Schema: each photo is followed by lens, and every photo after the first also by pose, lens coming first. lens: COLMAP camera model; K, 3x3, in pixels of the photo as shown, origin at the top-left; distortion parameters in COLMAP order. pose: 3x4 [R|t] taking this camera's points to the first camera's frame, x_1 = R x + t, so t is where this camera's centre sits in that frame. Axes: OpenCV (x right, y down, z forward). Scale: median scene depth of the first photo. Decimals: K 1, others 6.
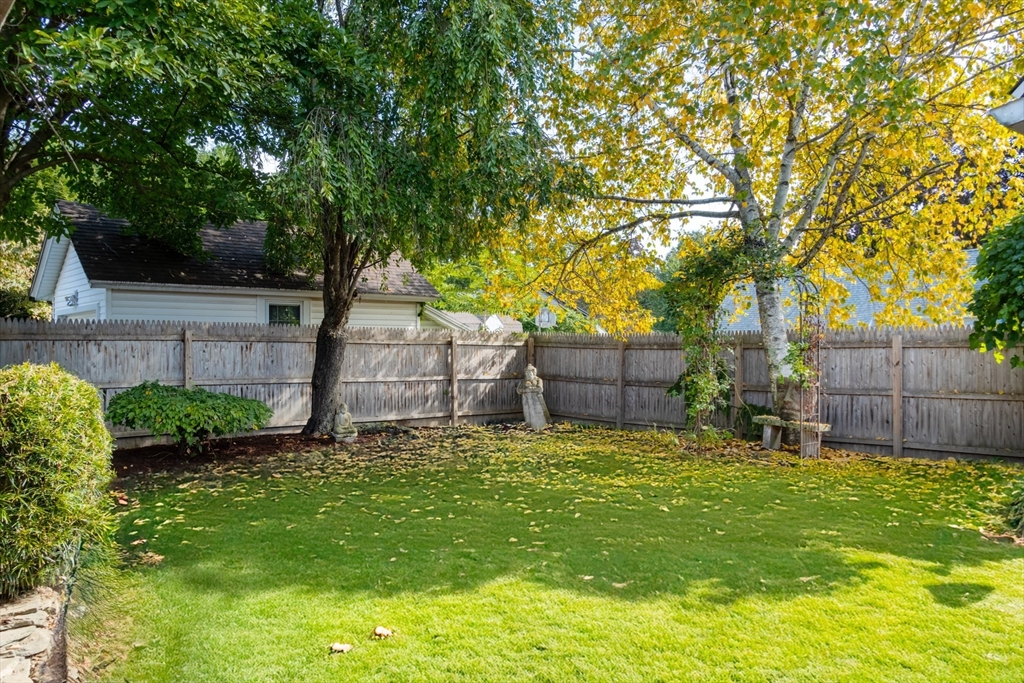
lens RADIAL K [[795.5, 0, 517.0], [0, 795.5, 342.3], [0, 0, 1]] dist [-0.042071, -0.001387]
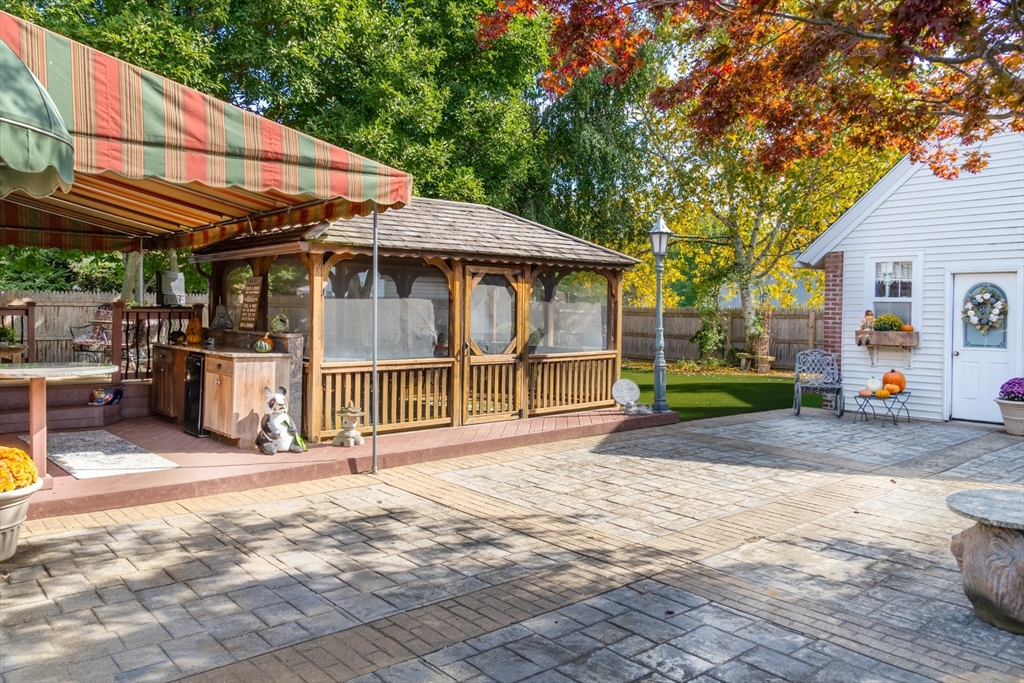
lens RADIAL K [[795.5, 0, 508.4], [0, 795.5, 340.4], [0, 0, 1]] dist [-0.042071, -0.001387]
pose [[0.999920, 0.012591, -0.001410, -0.250559], [-0.012508, 0.998767, 0.048038, -0.023020], [0.002013, -0.048017, 0.998845, -0.915855]]
